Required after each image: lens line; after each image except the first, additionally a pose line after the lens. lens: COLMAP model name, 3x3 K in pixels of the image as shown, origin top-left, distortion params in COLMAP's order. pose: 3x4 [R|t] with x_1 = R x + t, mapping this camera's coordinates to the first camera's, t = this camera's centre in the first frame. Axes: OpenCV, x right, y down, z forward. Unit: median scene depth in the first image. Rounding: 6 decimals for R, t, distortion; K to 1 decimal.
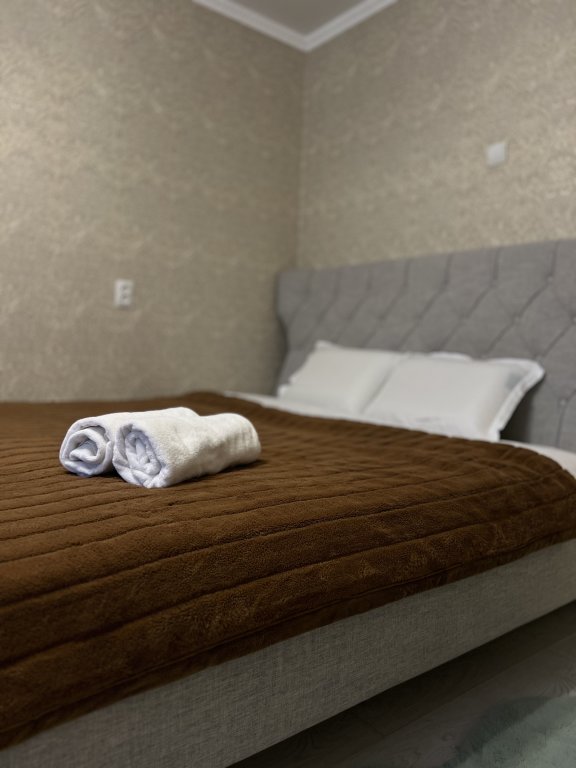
lens RADIAL K [[578.2, 0, 287.6], [0, 578.2, 385.1], [0, 0, 1]] dist [0.002607, 0.000189]
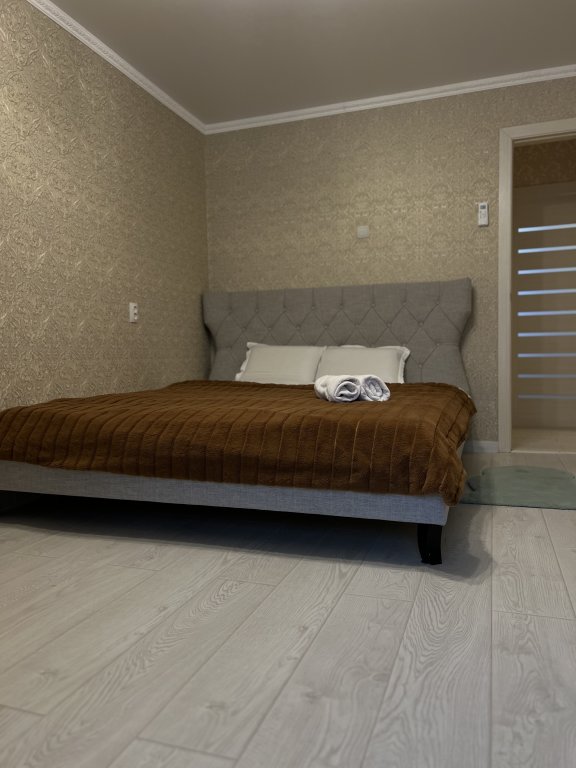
lens RADIAL K [[578.2, 0, 288.2], [0, 578.2, 383.3], [0, 0, 1]] dist [0.002607, 0.000189]
pose [[0.843673, -0.080801, 0.530742, -0.807641], [0.082097, 0.996399, 0.021191, 0.007888], [-0.530543, 0.025694, 0.847269, -0.370294]]
